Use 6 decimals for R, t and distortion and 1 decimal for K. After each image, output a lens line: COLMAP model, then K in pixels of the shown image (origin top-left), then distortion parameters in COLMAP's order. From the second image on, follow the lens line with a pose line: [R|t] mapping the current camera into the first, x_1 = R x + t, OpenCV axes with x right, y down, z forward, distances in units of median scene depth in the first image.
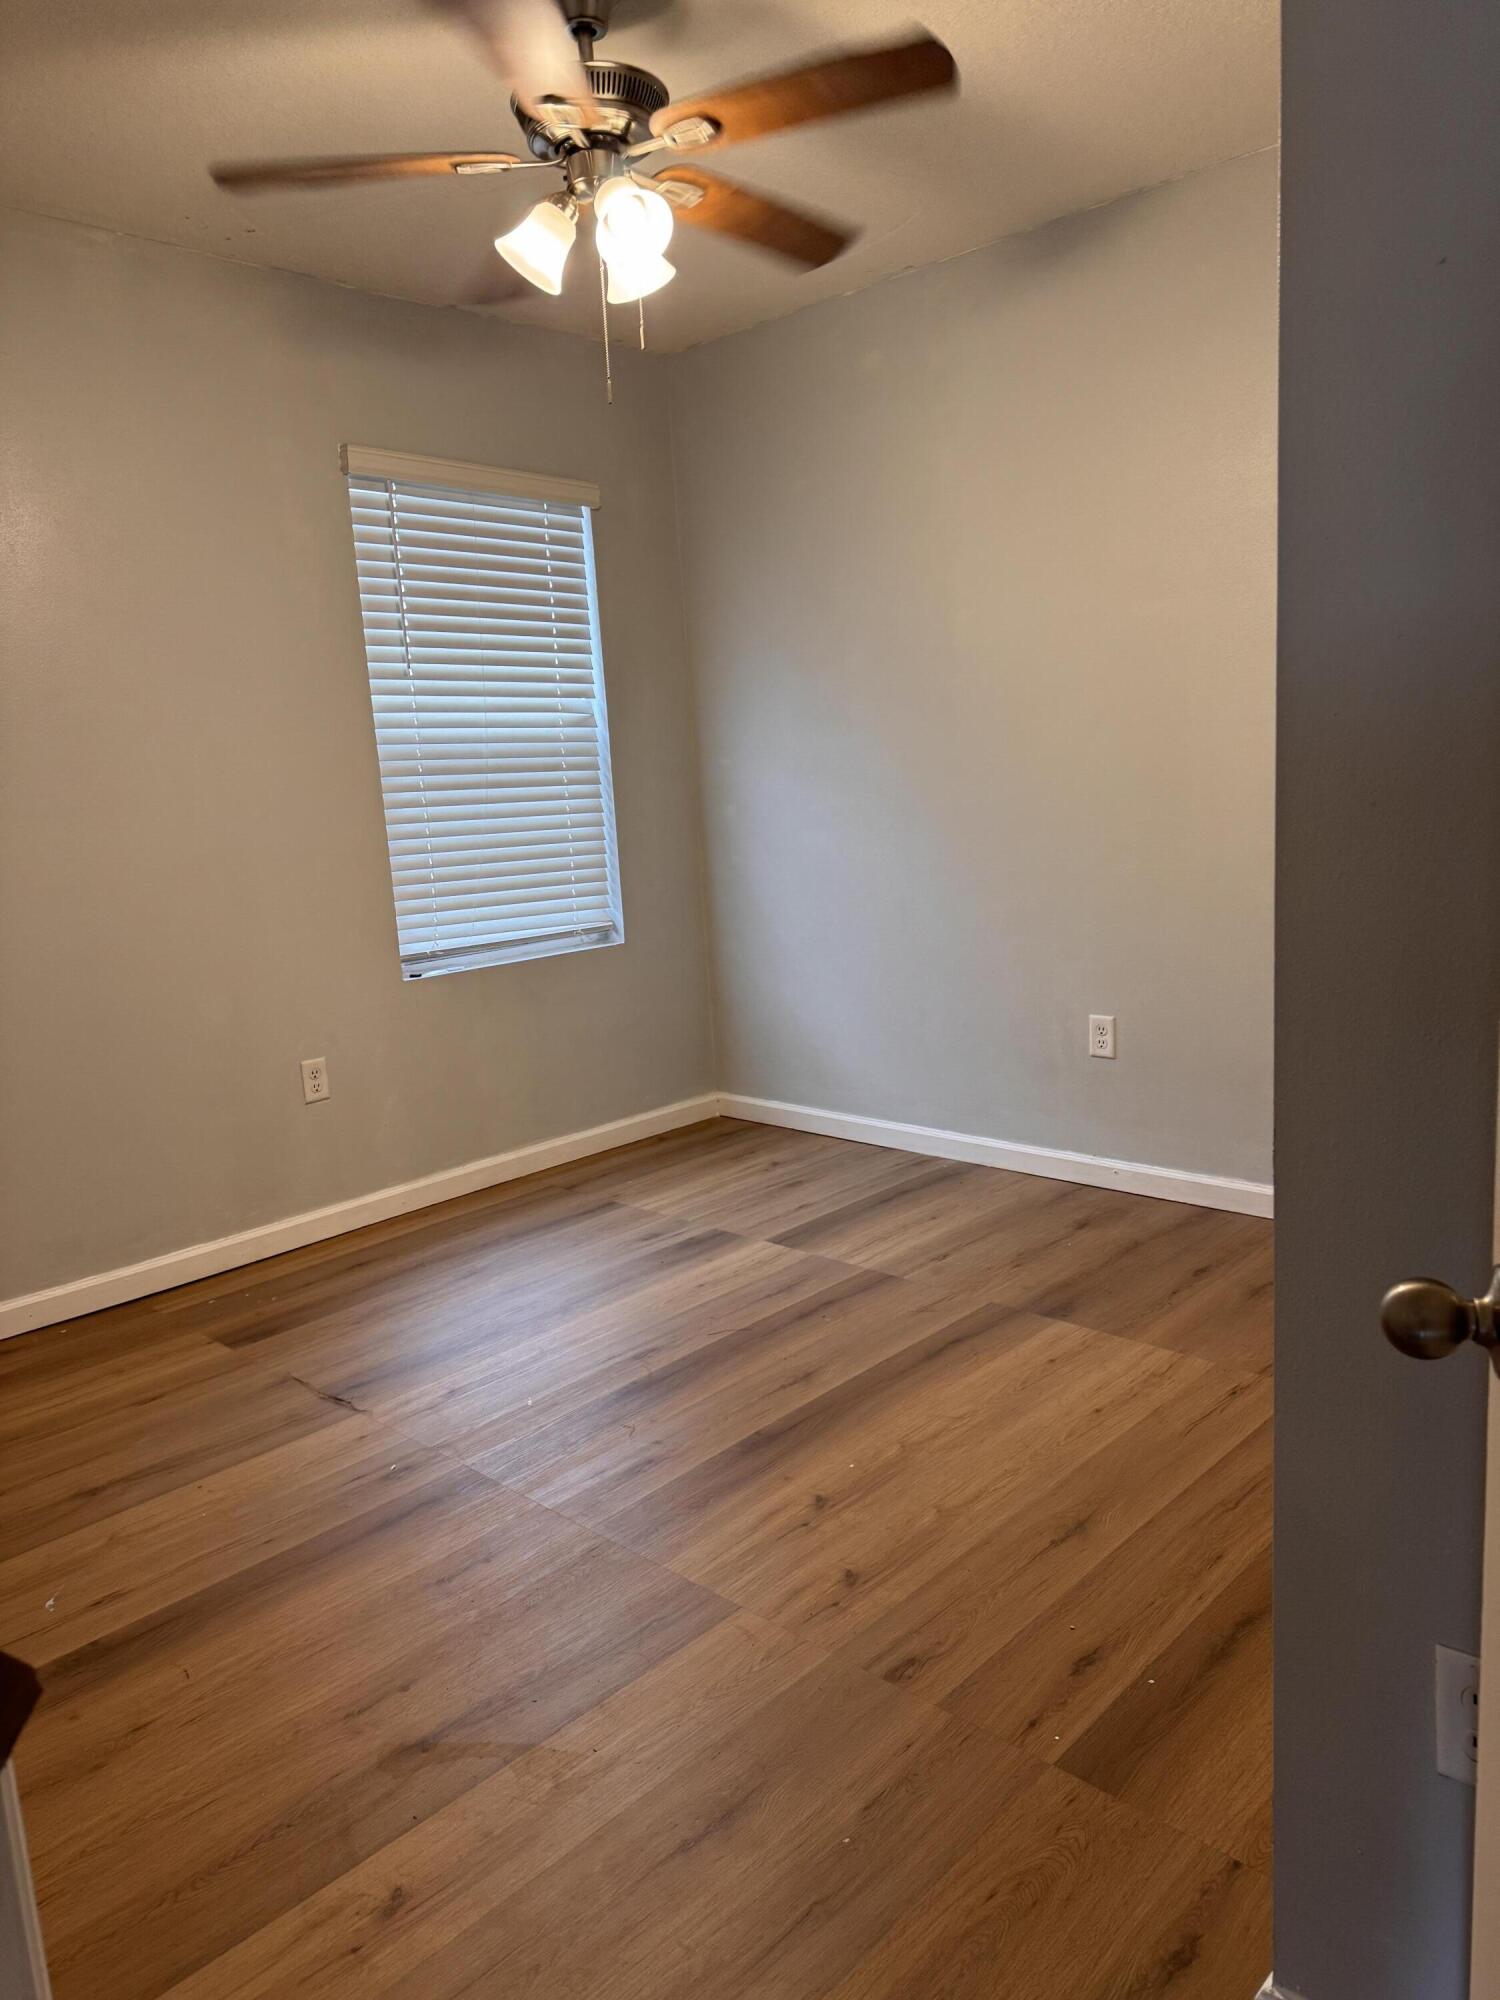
lens RADIAL K [[1399.2, 0, 744.3], [0, 1399.2, 997.7], [0, 0, 1]] dist [-0.011319, -0.006166]
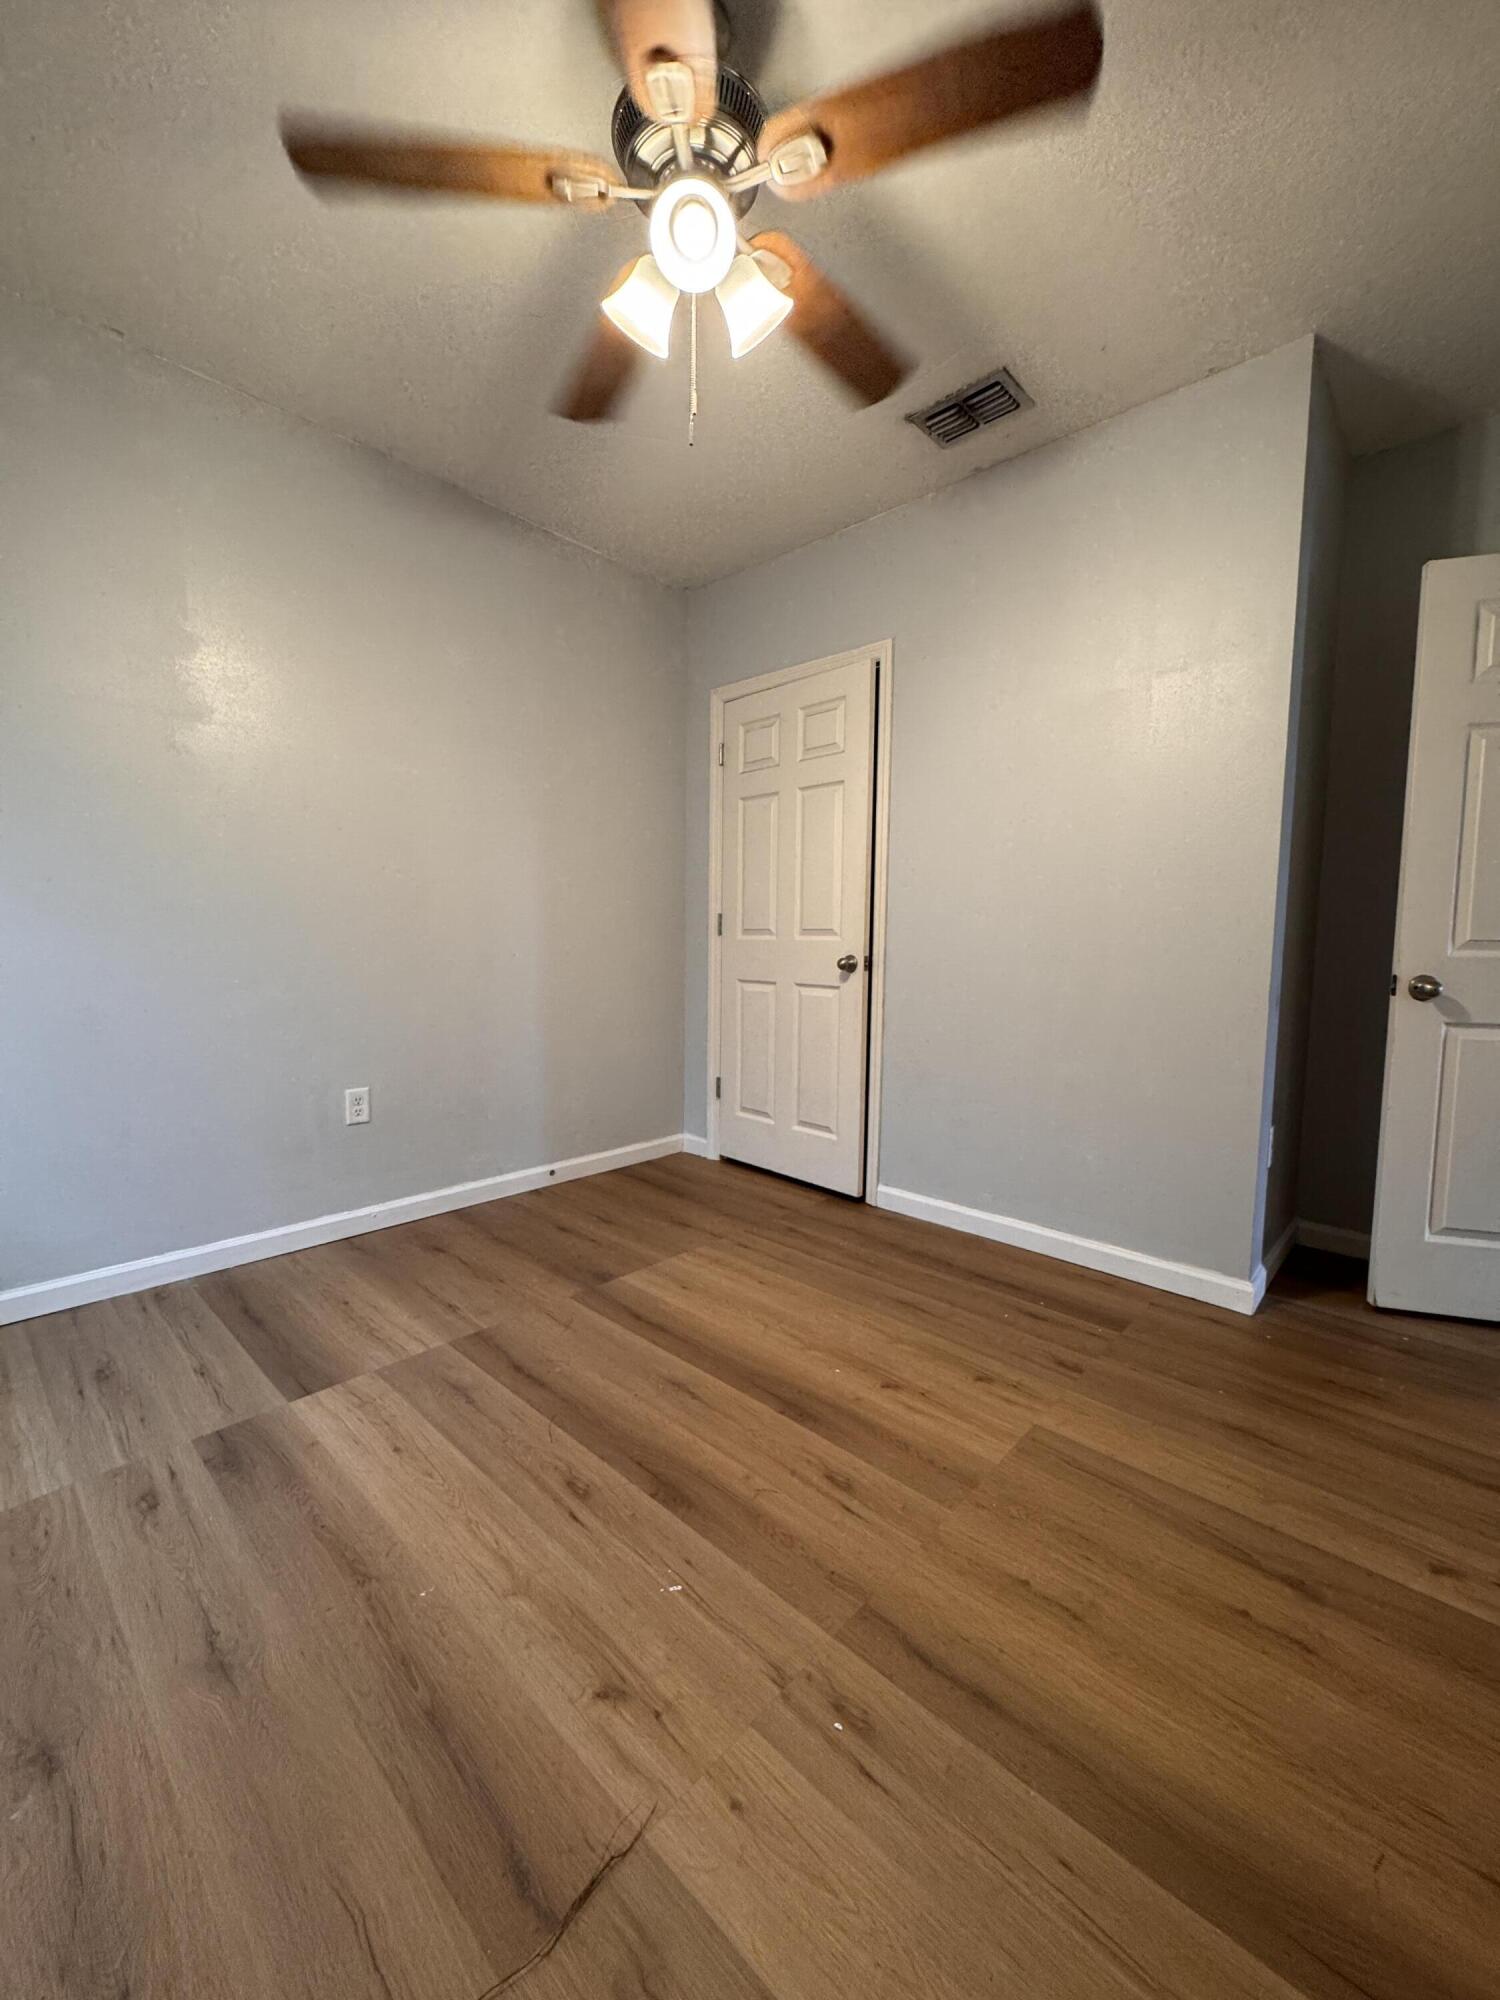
lens RADIAL K [[798.0, 0, 756.4], [0, 798.0, 991.1], [0, 0, 1]] dist [-0.000746, 0.000240]
pose [[-0.013130, -0.021413, 0.999684, -0.484517], [0.155018, 0.987639, 0.023191, -0.036485], [-0.987824, 0.155274, -0.009649, 0.739914]]
